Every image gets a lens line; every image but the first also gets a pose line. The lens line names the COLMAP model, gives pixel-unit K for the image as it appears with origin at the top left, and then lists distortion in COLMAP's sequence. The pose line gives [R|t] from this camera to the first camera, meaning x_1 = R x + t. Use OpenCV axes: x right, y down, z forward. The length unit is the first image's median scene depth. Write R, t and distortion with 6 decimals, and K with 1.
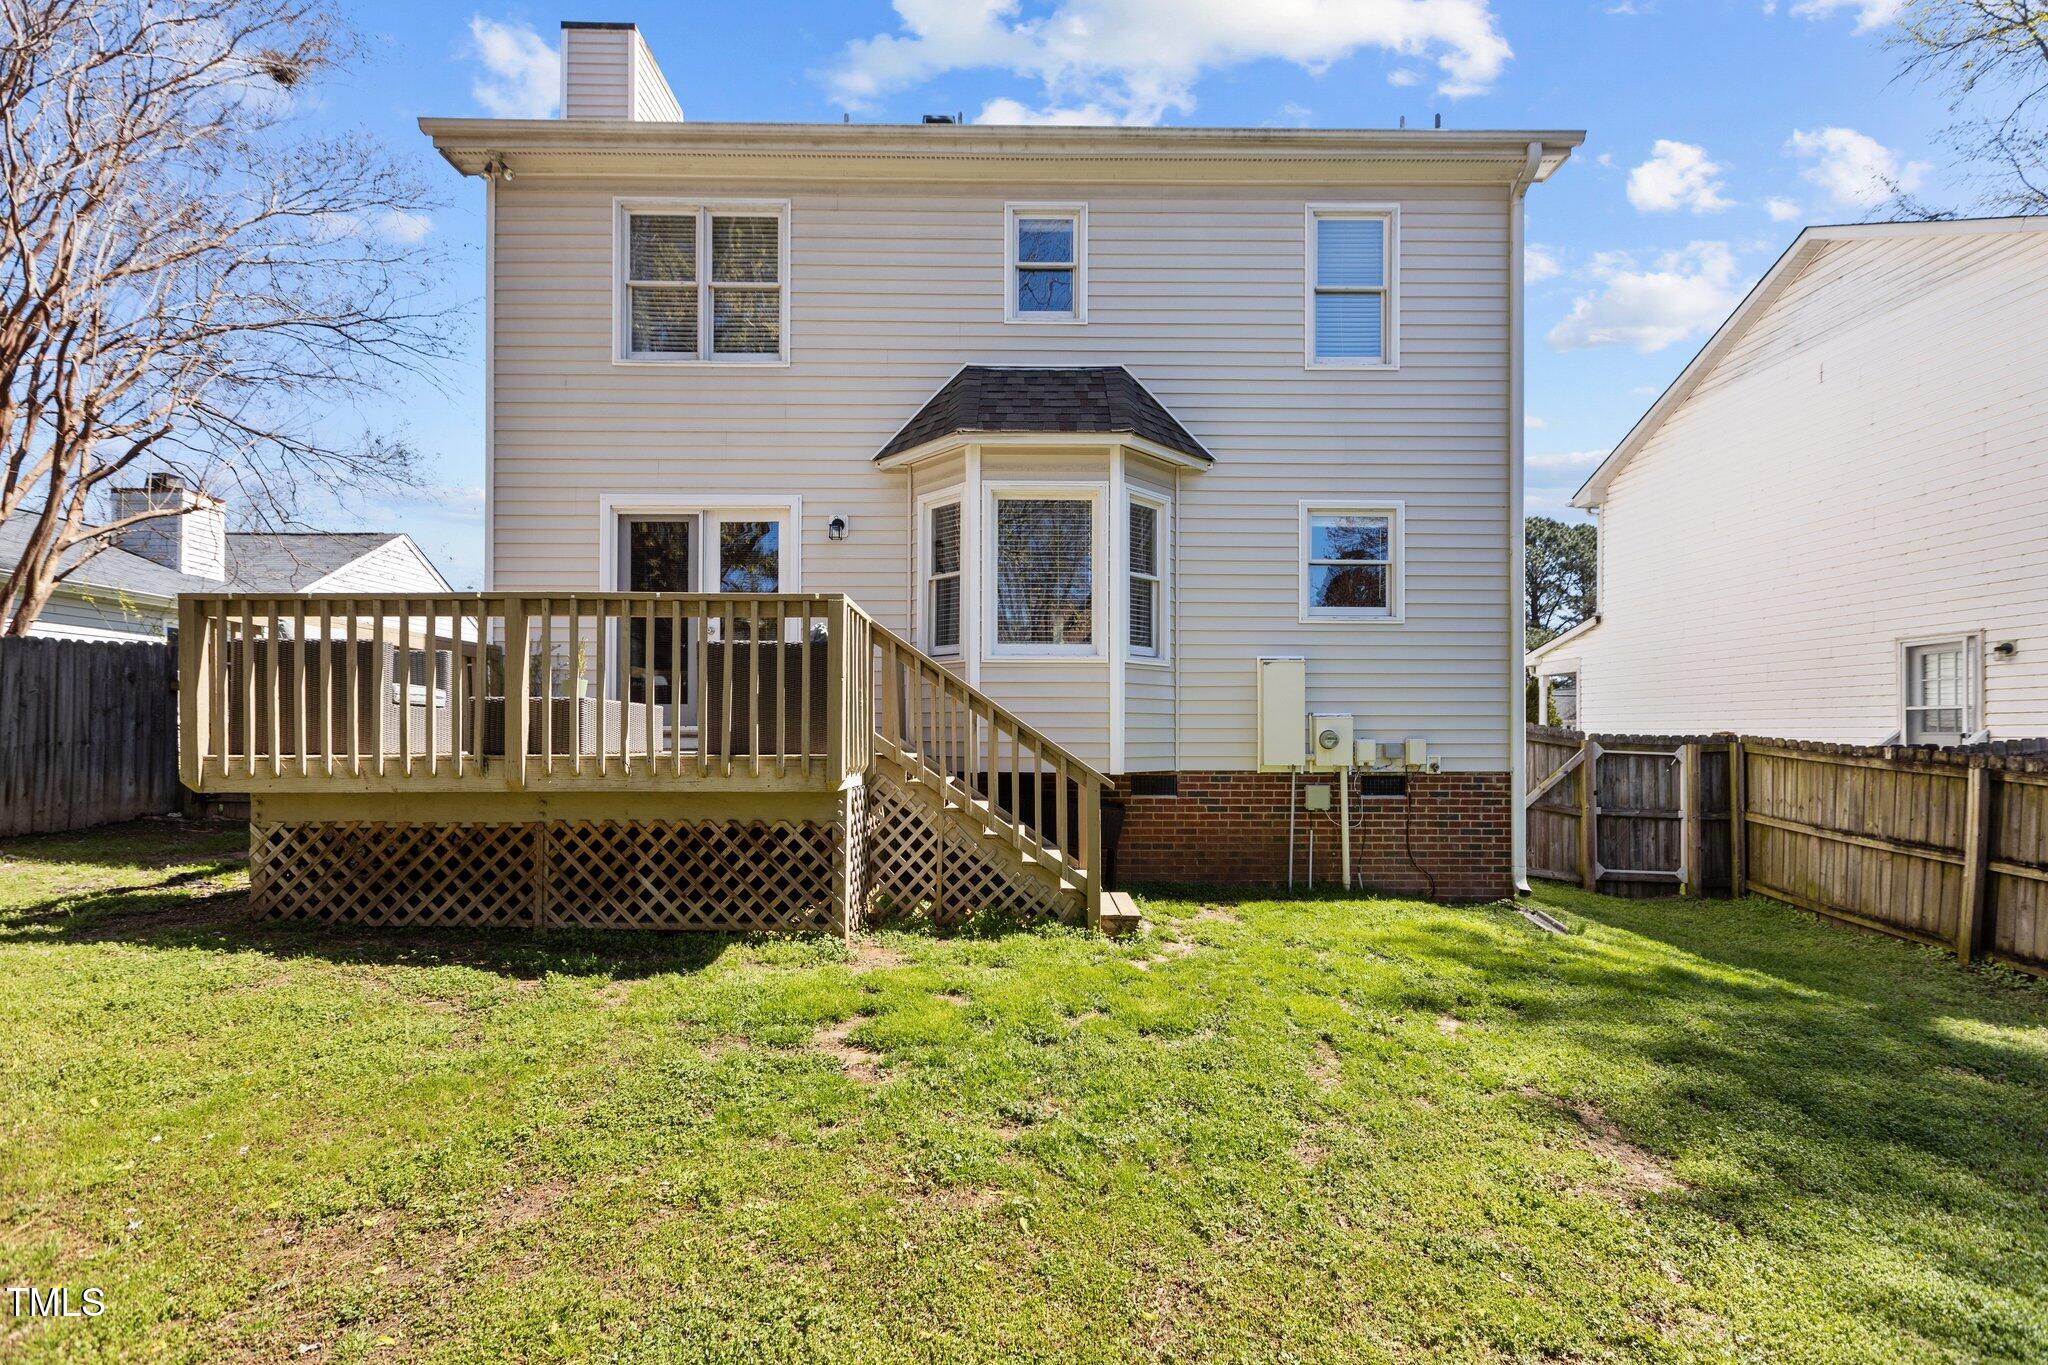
lens RADIAL K [[944.5, 0, 954.4], [0, 944.5, 718.1], [0, 0, 1]] dist [-0.002084, 0.000526]
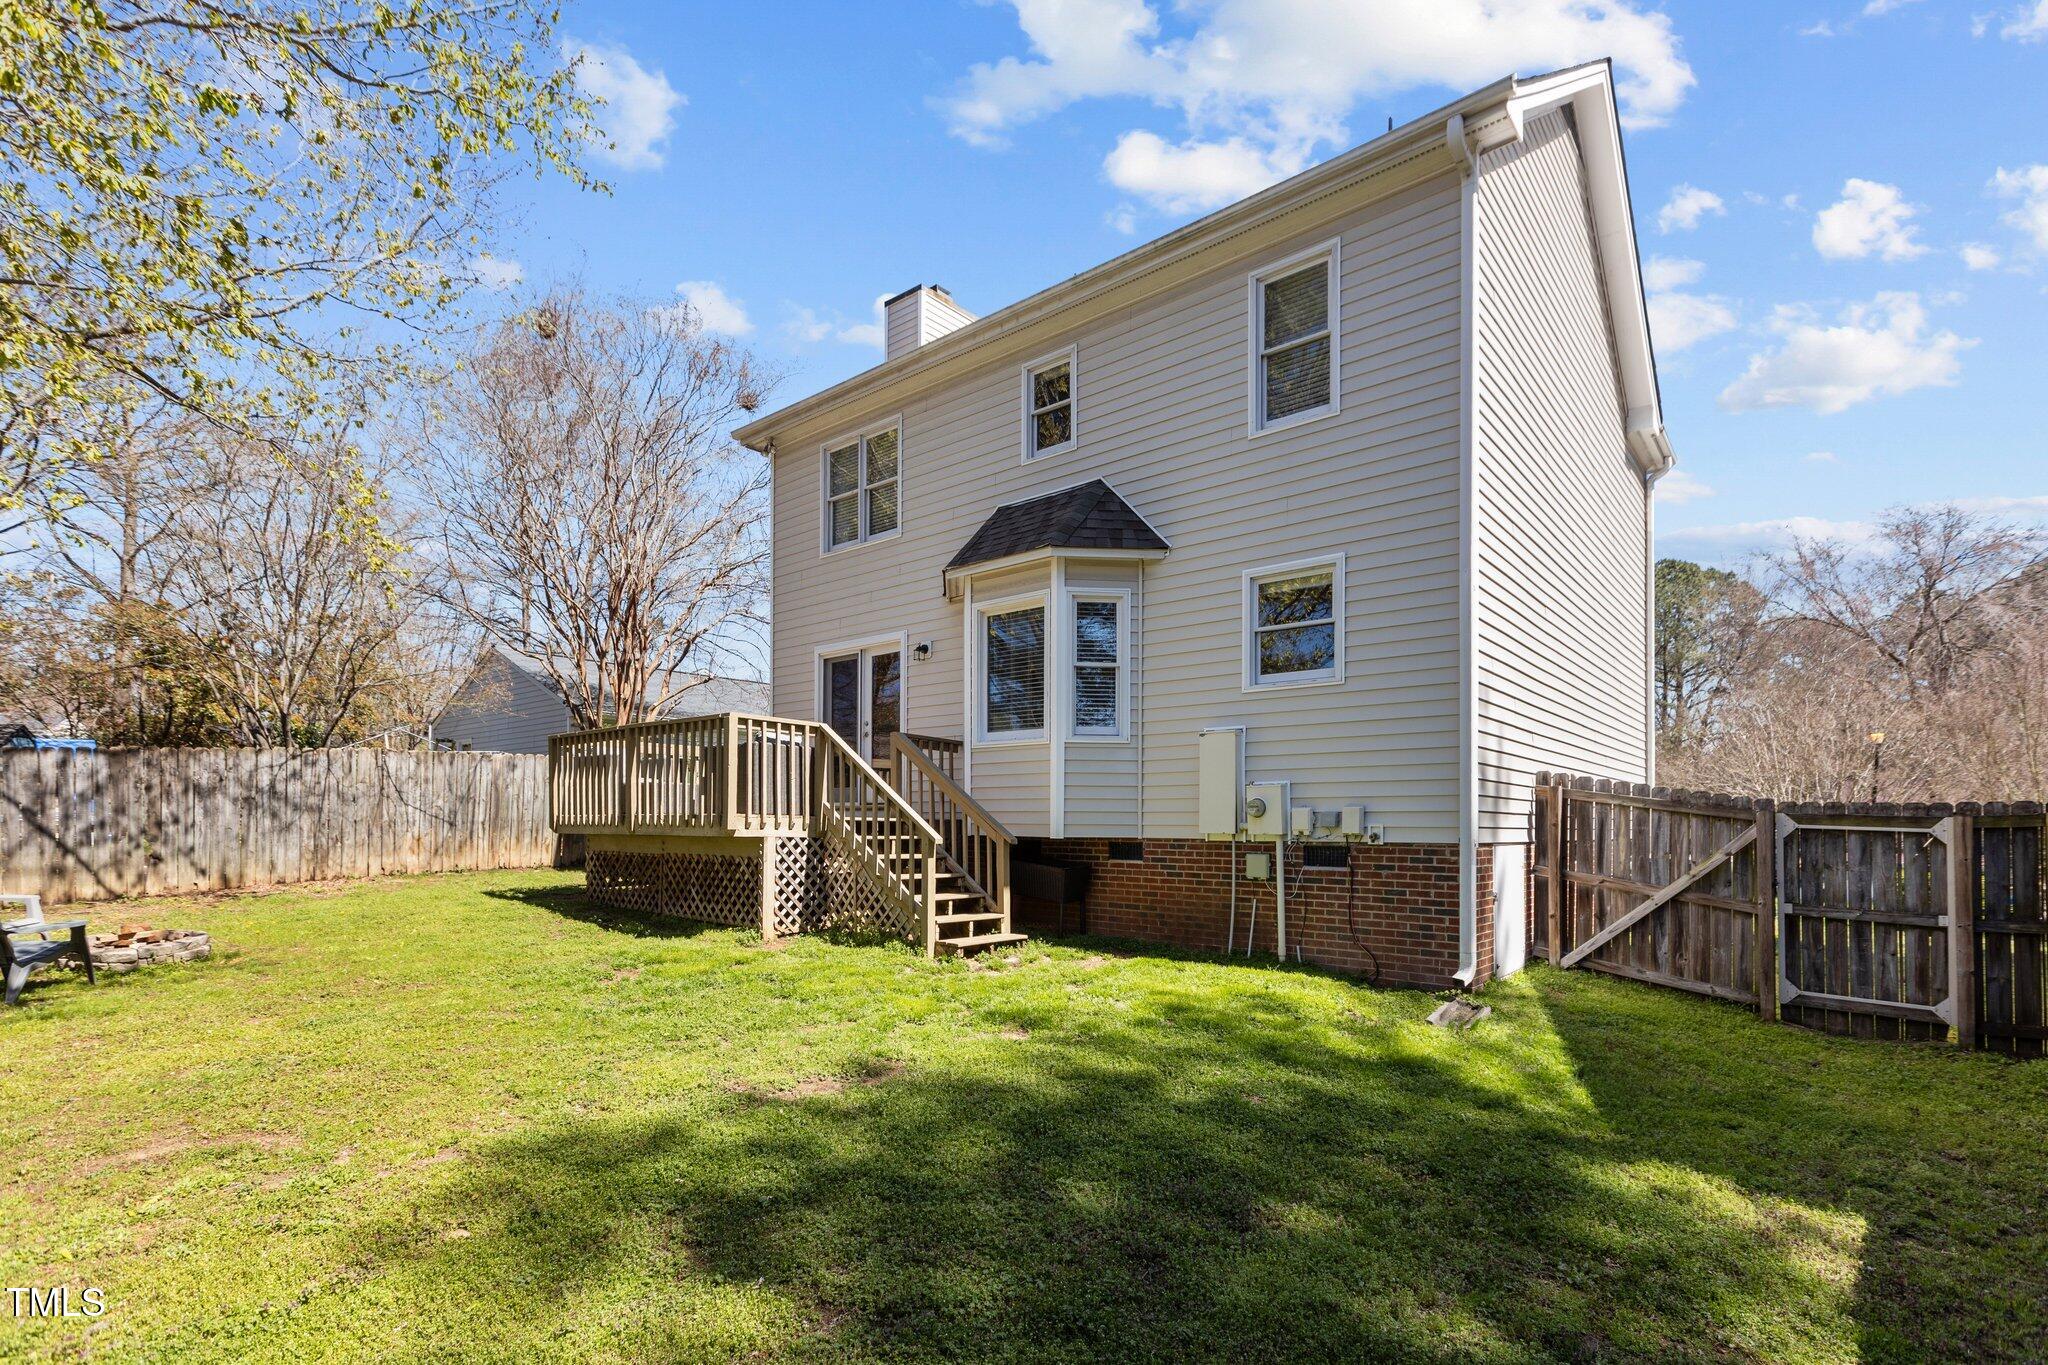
lens RADIAL K [[944.5, 0, 988.2], [0, 944.5, 819.7], [0, 0, 1]] dist [-0.002084, 0.000526]
pose [[0.751198, -0.000017, -0.660077, 0.828093], [0.002546, 0.999993, 0.002872, 0.031127], [0.660073, -0.003838, 0.751192, 0.062892]]
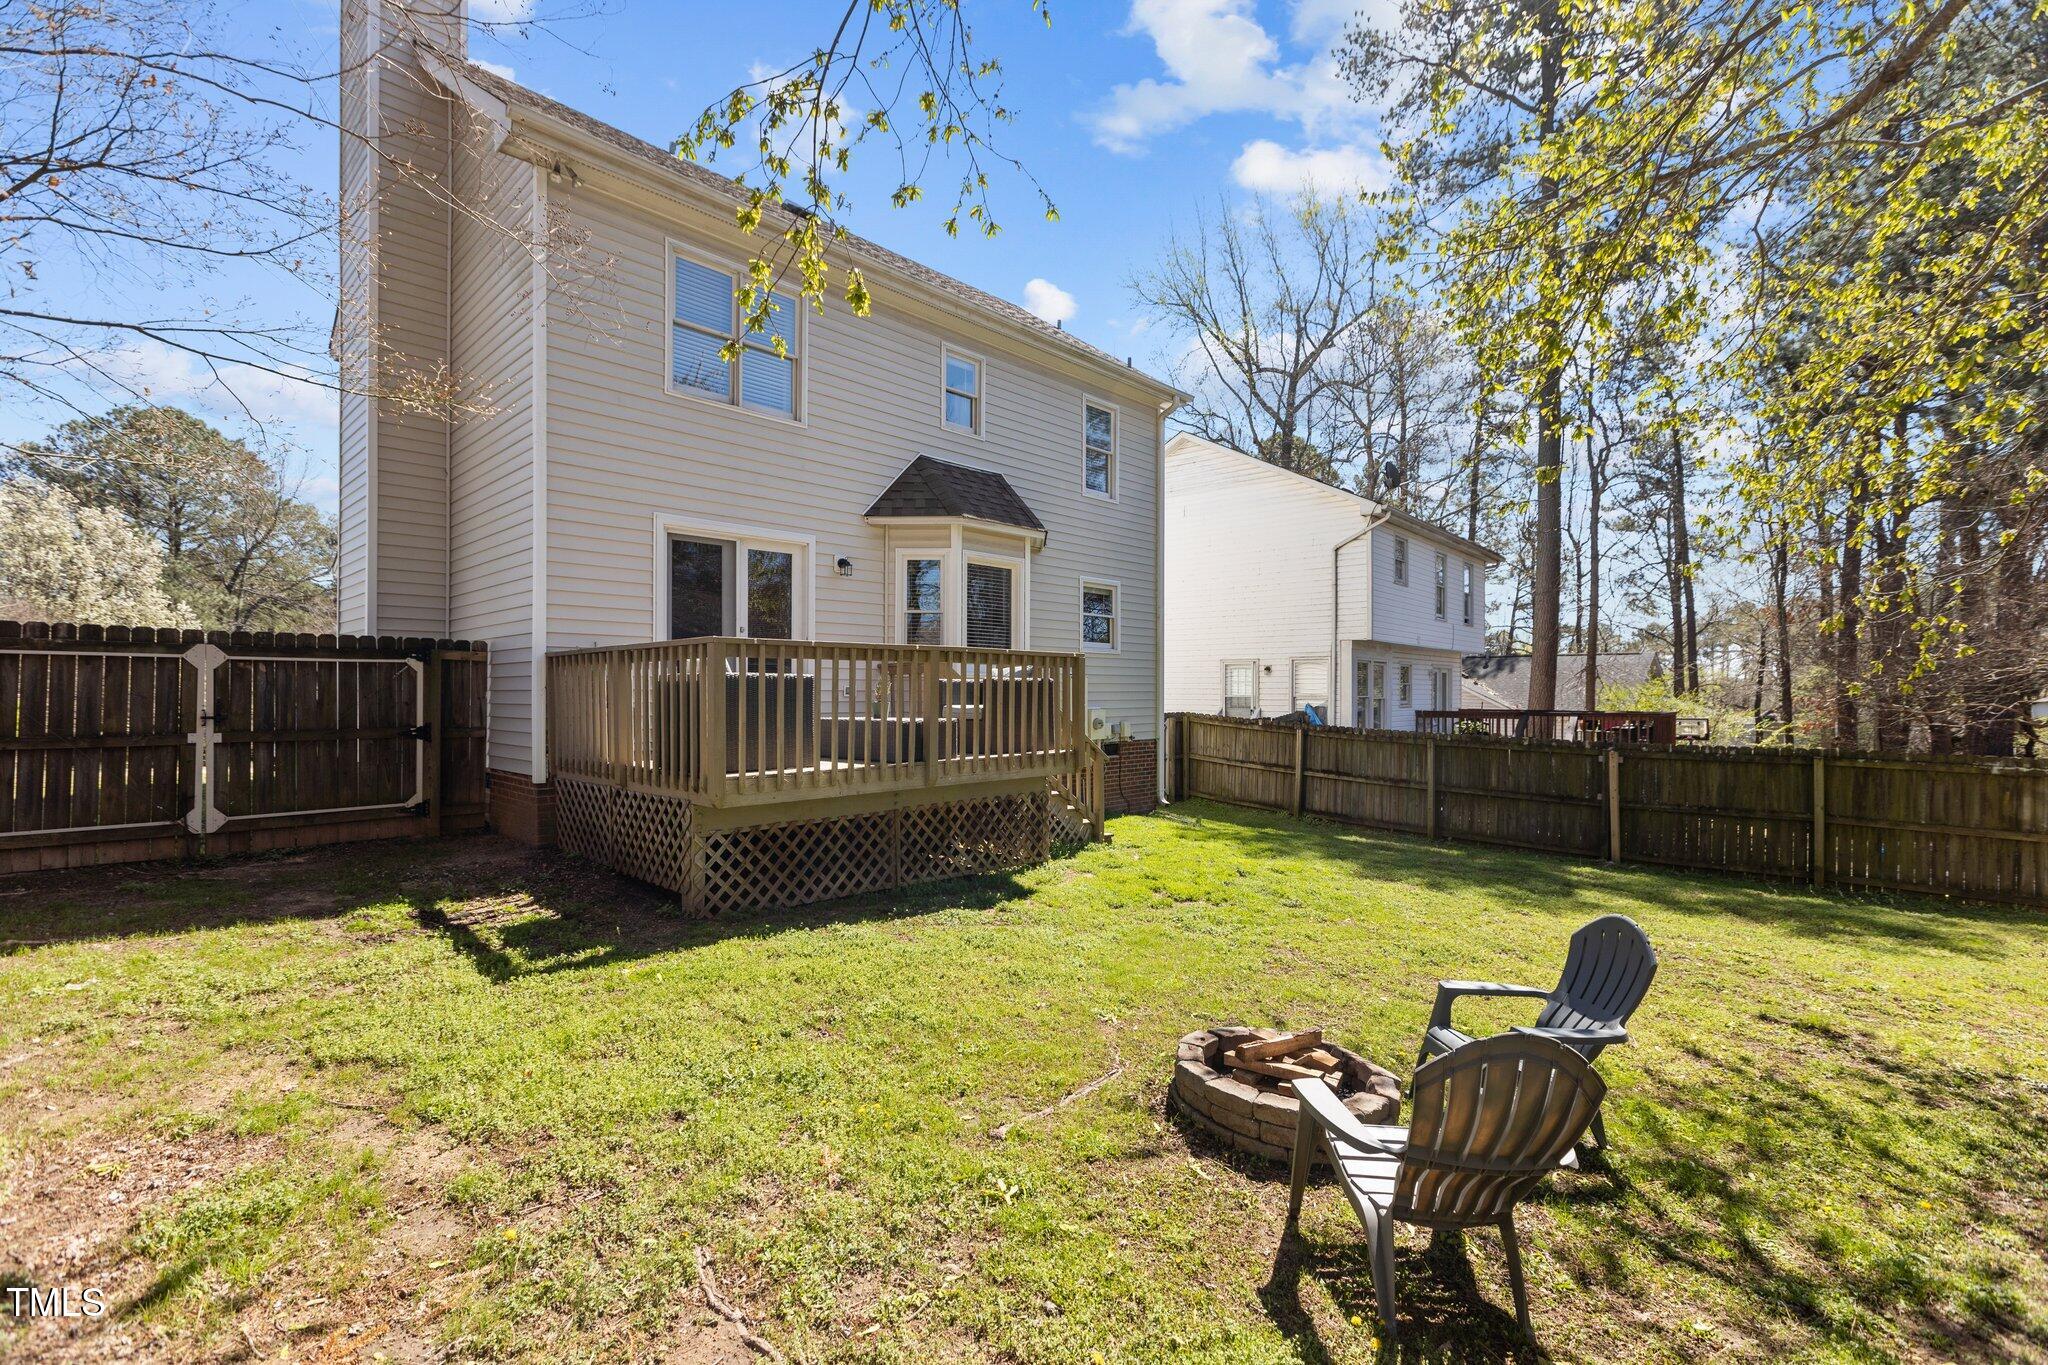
lens RADIAL K [[944.5, 0, 1021.1], [0, 944.5, 680.7], [0, 0, 1]] dist [-0.002084, 0.000526]
pose [[0.685100, 0.004550, 0.728435, -0.890611], [-0.010327, 0.999941, 0.003467, -0.056201], [-0.728376, -0.009898, 0.685106, -0.042759]]
